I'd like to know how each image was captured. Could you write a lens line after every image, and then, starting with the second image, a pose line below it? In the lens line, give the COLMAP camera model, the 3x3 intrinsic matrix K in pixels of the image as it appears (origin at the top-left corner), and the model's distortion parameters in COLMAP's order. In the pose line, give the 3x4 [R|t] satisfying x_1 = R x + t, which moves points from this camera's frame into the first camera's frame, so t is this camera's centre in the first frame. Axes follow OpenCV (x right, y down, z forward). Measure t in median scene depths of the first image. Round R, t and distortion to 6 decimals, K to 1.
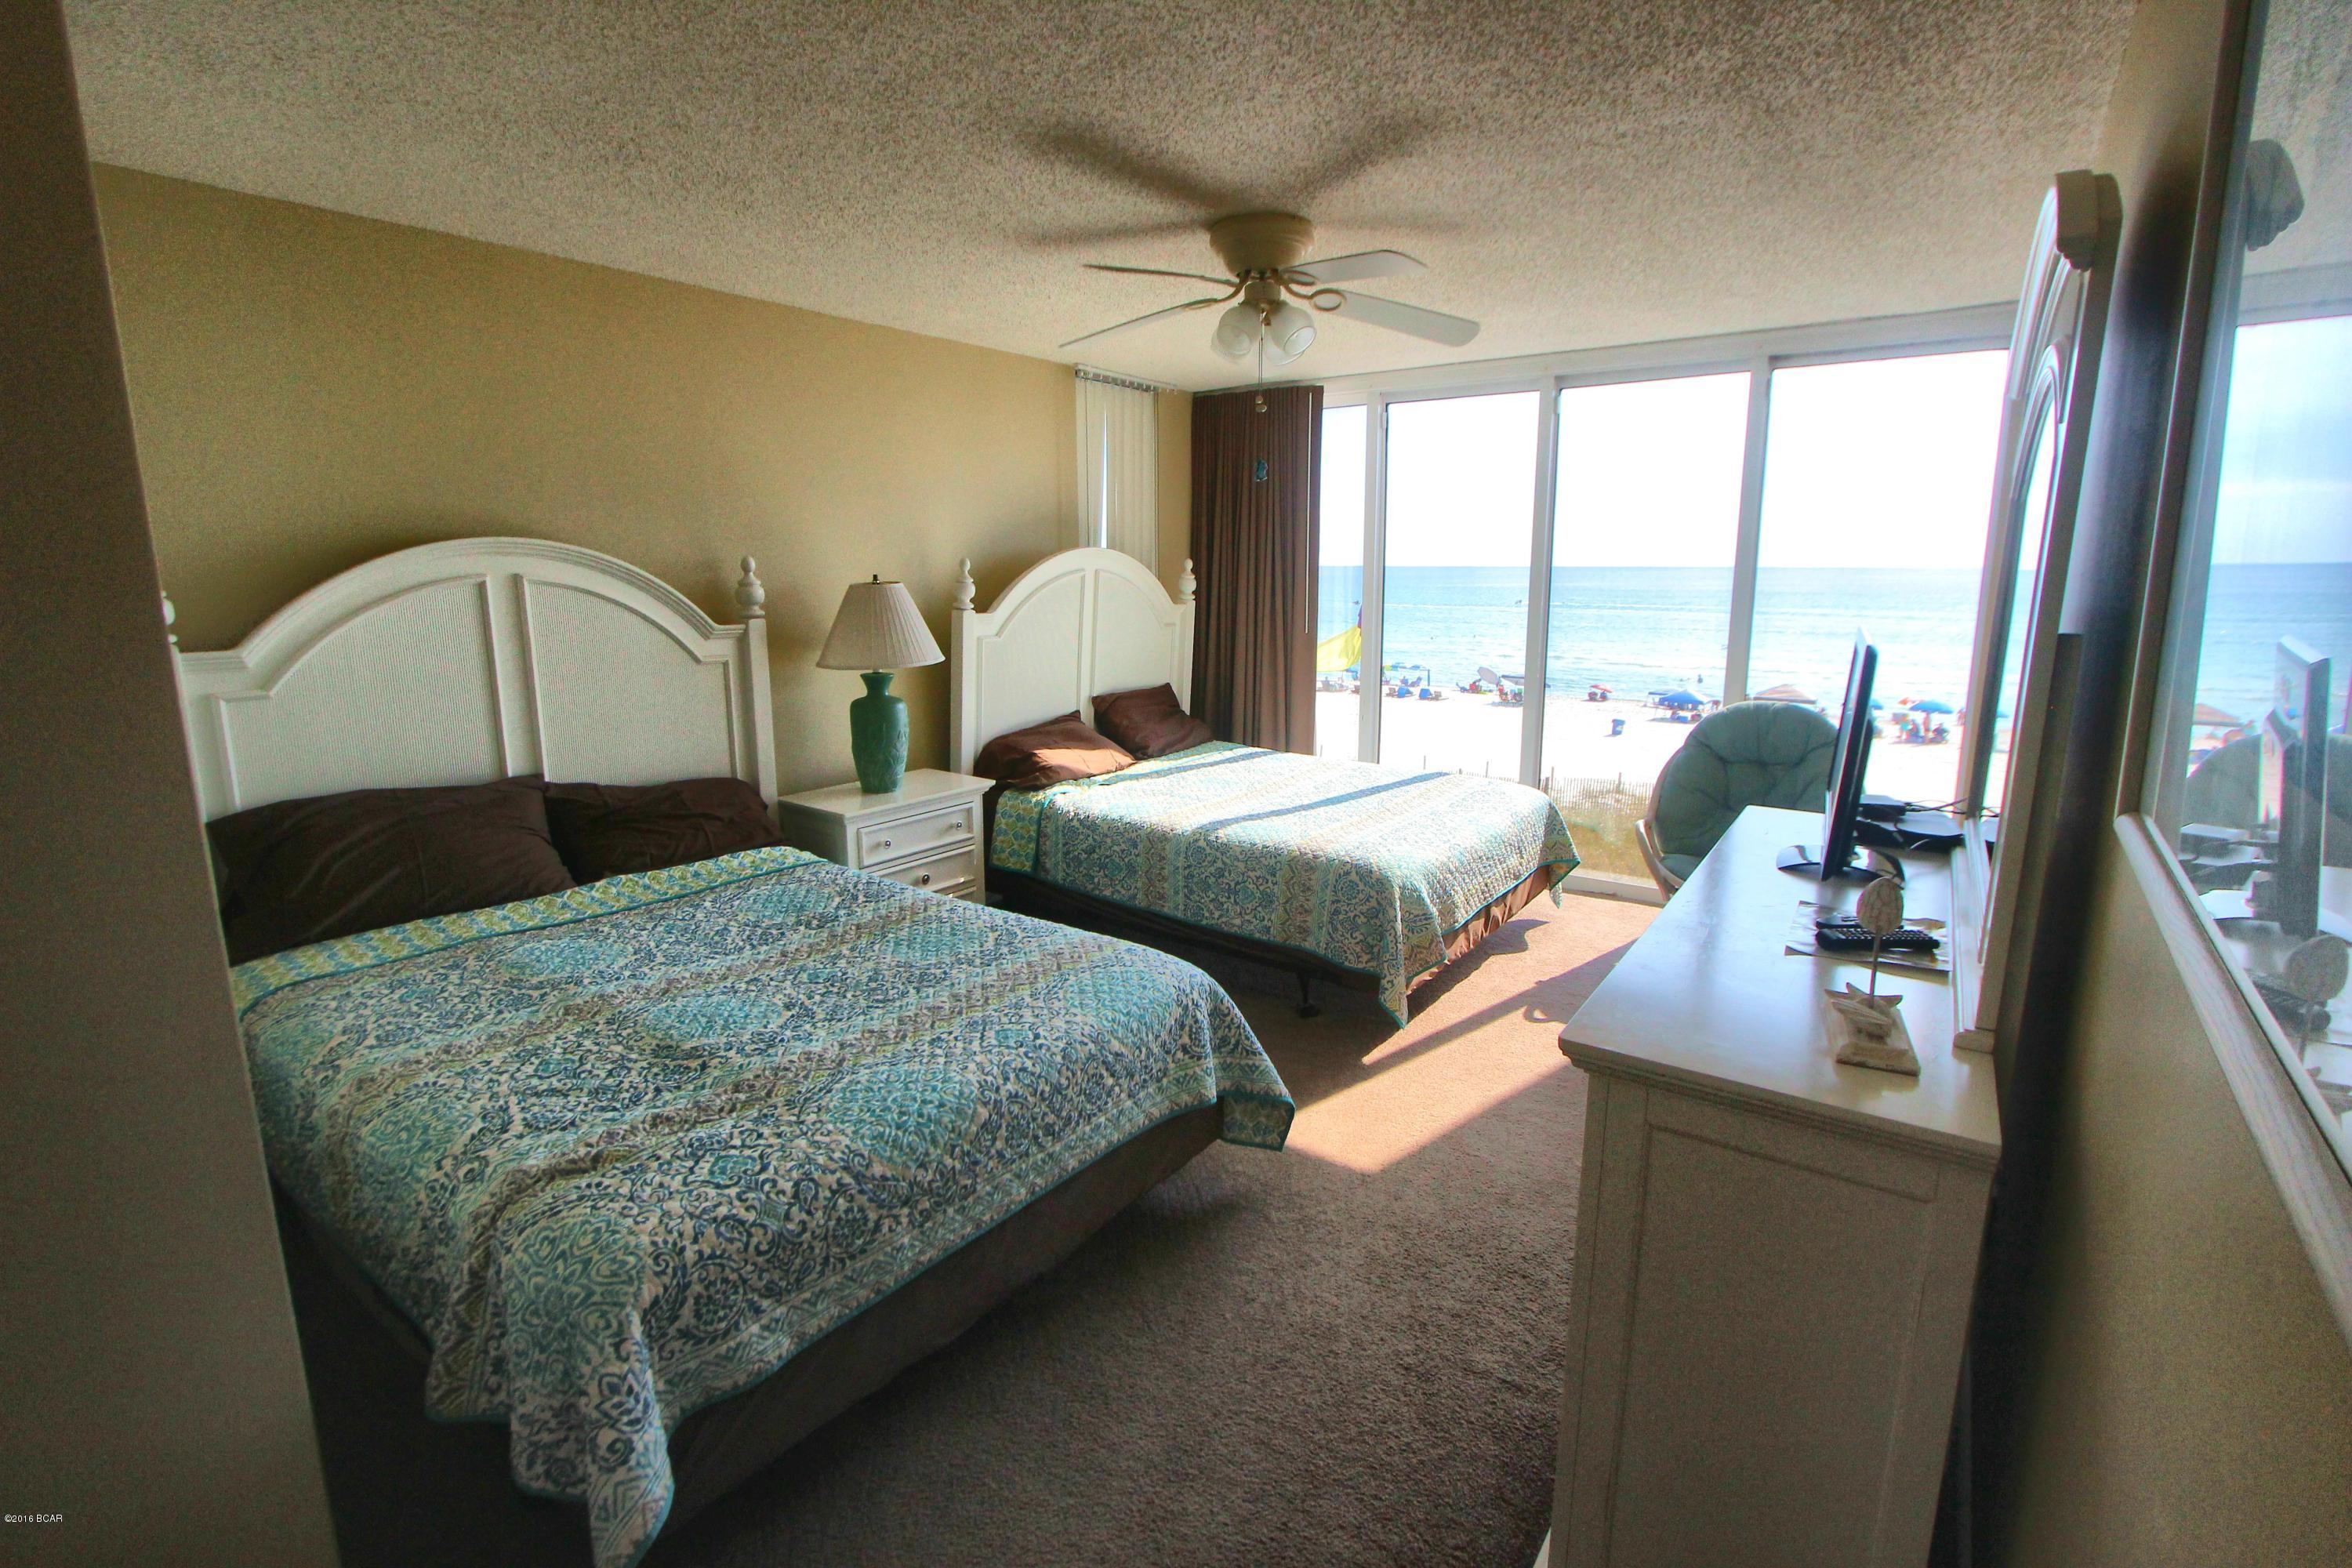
lens RADIAL K [[1081.4, 0, 1180.7], [0, 1081.4, 775.8], [0, 0, 1]] dist [-0.024577, 0.003892]
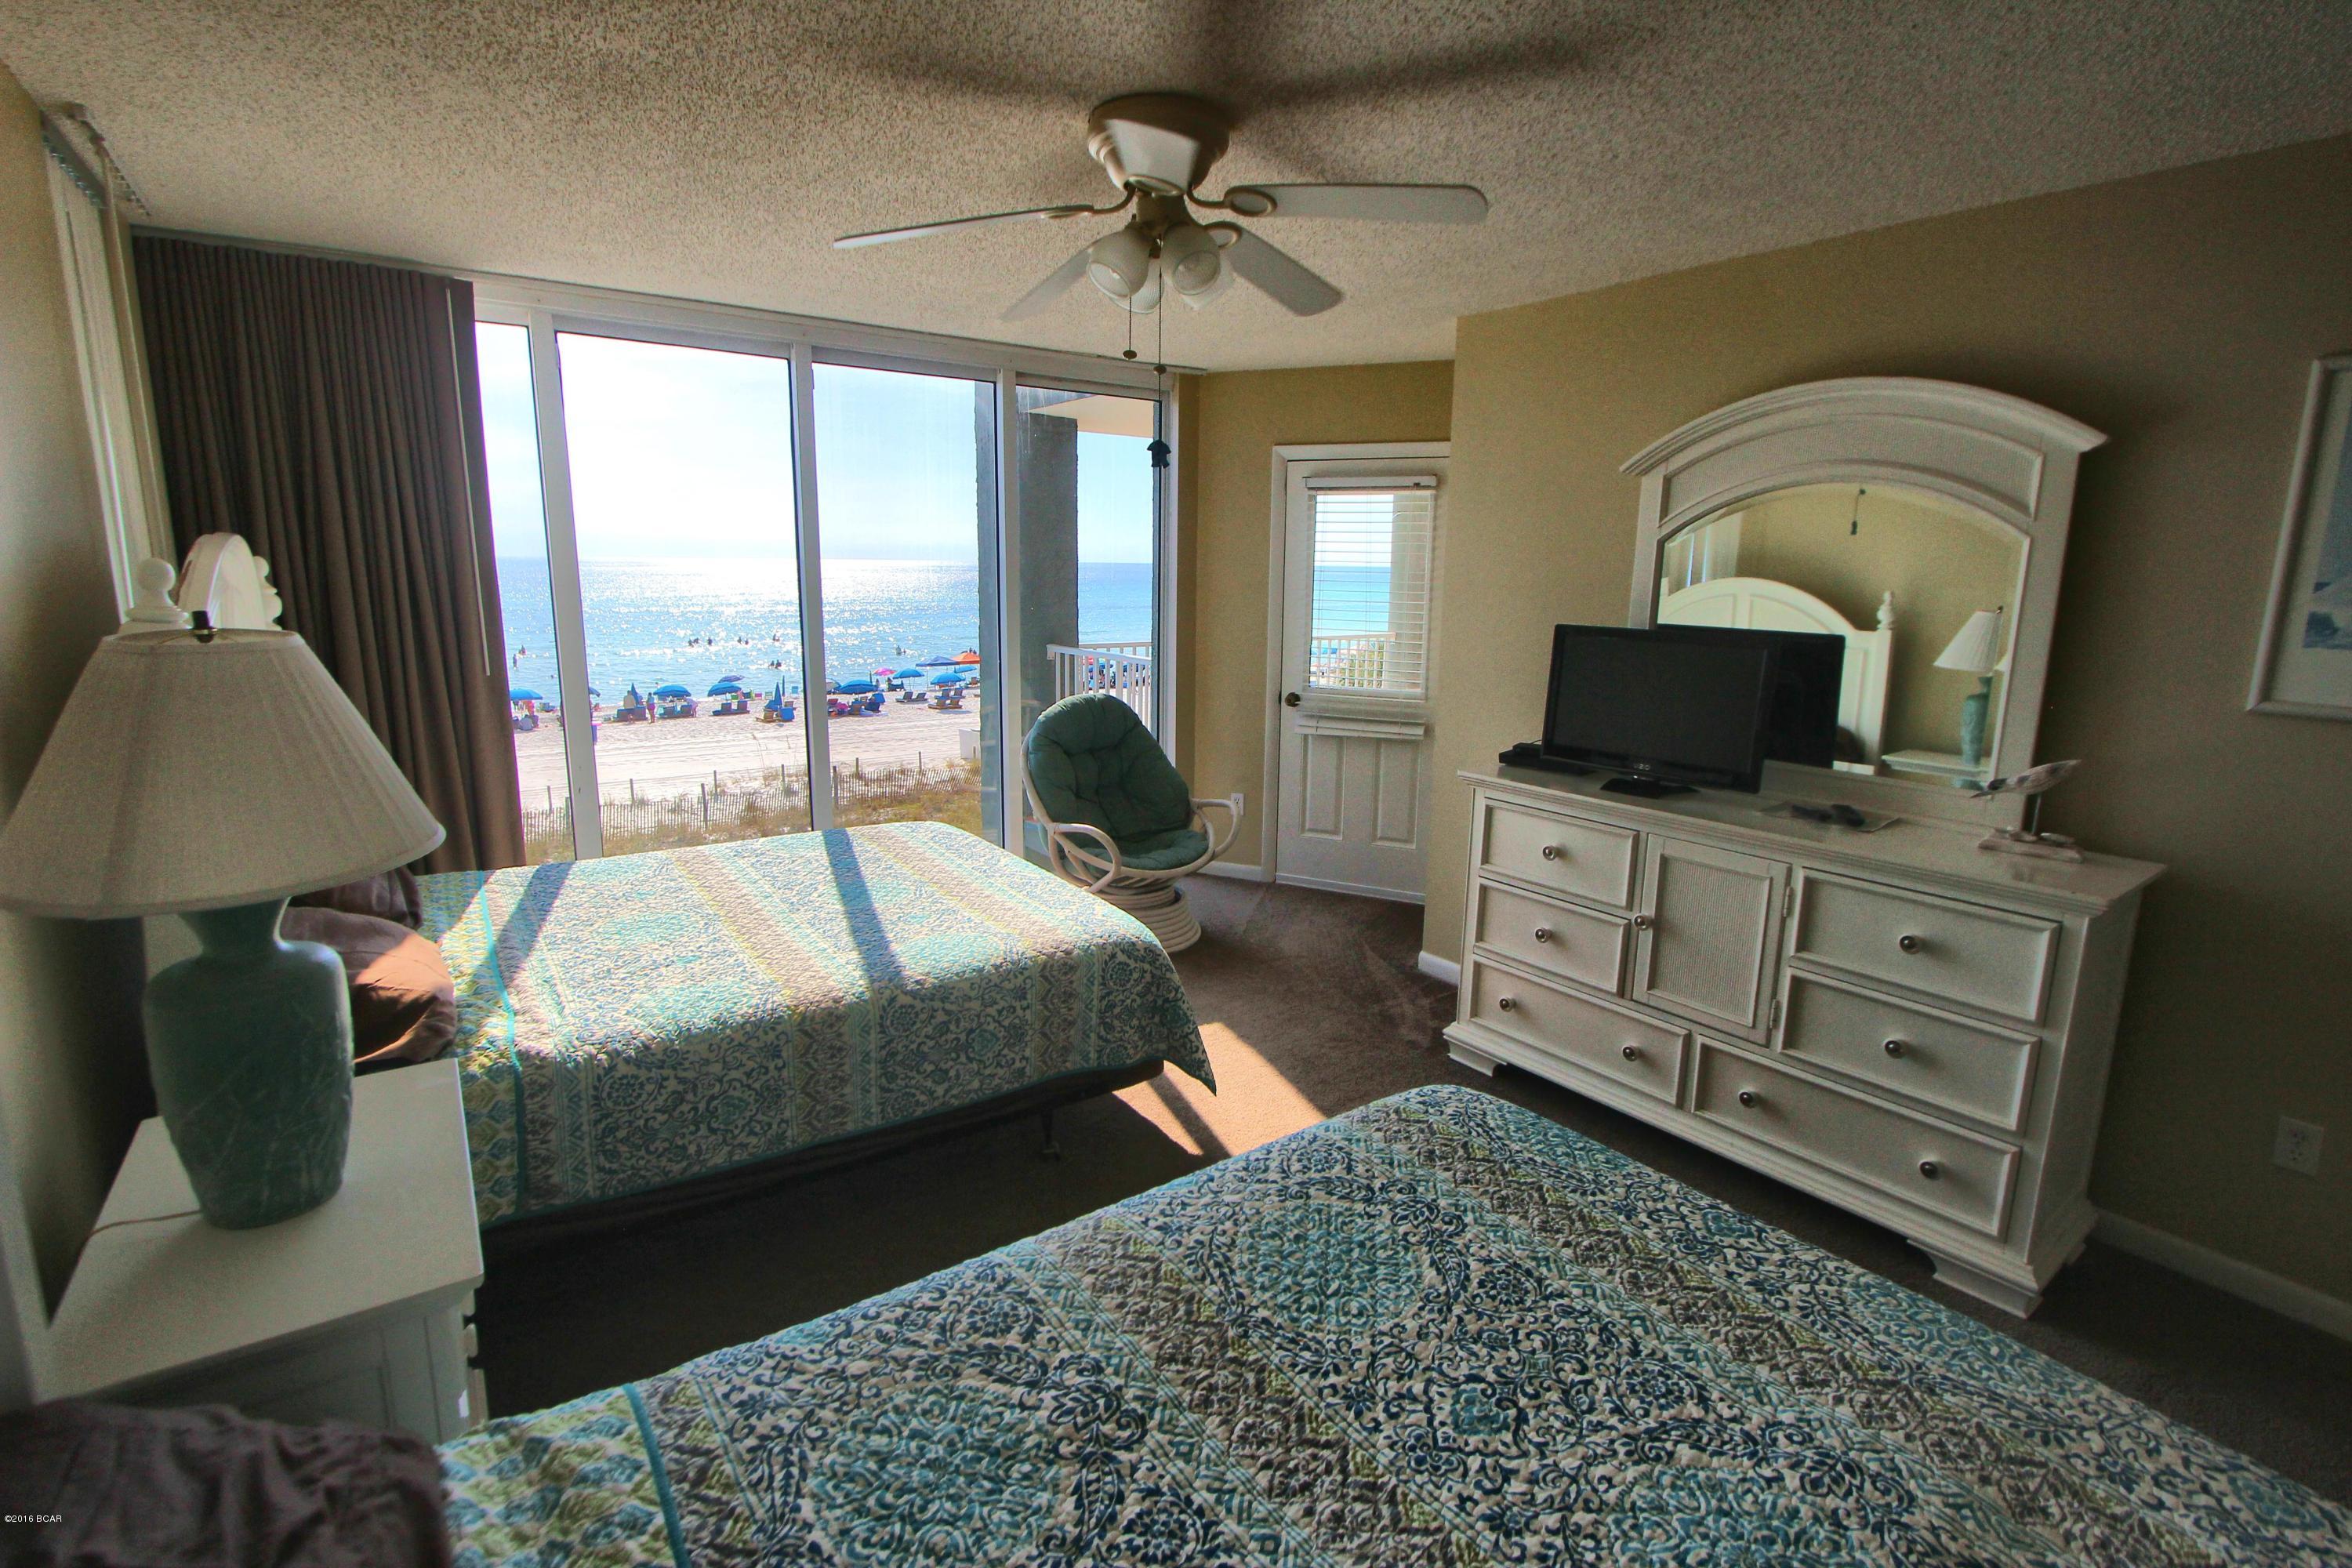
lens RADIAL K [[1081.4, 0, 1170.7], [0, 1081.4, 777.8], [0, 0, 1]] dist [-0.024577, 0.003892]
pose [[0.311167, -0.190025, 0.931163, -0.675142], [0.171220, 0.974982, 0.141751, -0.174916], [-0.934804, 0.115326, 0.335919, 0.789731]]
